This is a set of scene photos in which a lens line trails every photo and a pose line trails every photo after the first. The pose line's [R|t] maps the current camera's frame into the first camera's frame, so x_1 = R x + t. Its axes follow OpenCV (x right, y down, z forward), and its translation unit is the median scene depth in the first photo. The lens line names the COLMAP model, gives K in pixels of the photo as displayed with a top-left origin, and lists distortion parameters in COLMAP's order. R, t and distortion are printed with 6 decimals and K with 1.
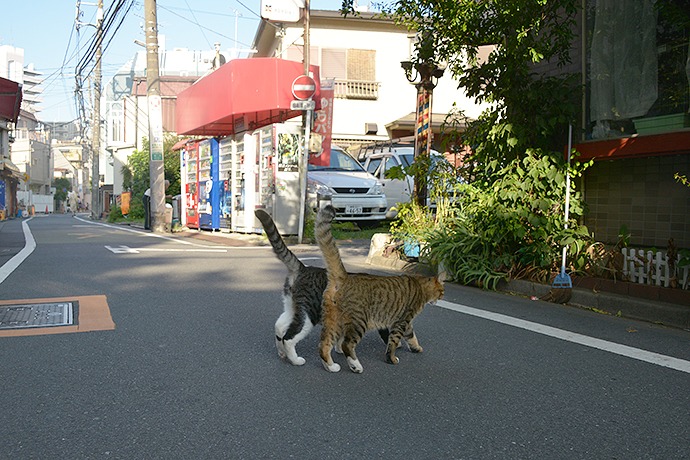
lens RADIAL K [[2385.8, 0, 323.6], [0, 2385.8, 229.3], [0, 0, 1]] dist [1.037195, -1.674604]
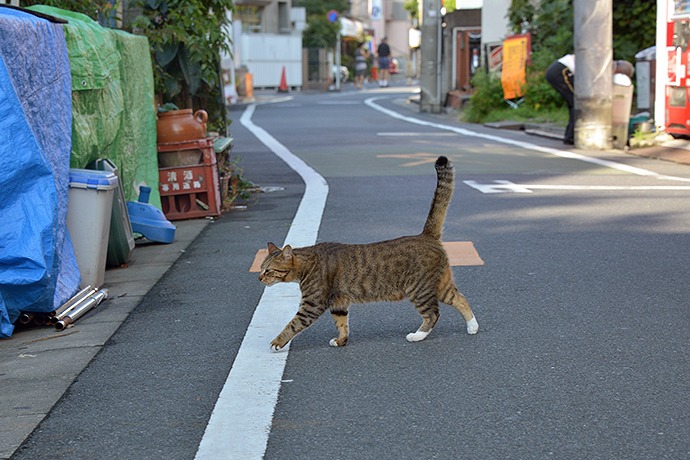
lens RADIAL K [[2365.5, 0, 391.3], [0, 2365.5, 245.7], [0, 0, 1]] dist [2.254242, 0.123080]
pose [[0.992135, -0.002333, -0.125147, -0.052140], [0.007227, 0.999226, 0.038665, 0.001654], [0.124960, -0.039265, 0.991385, 0.598011]]
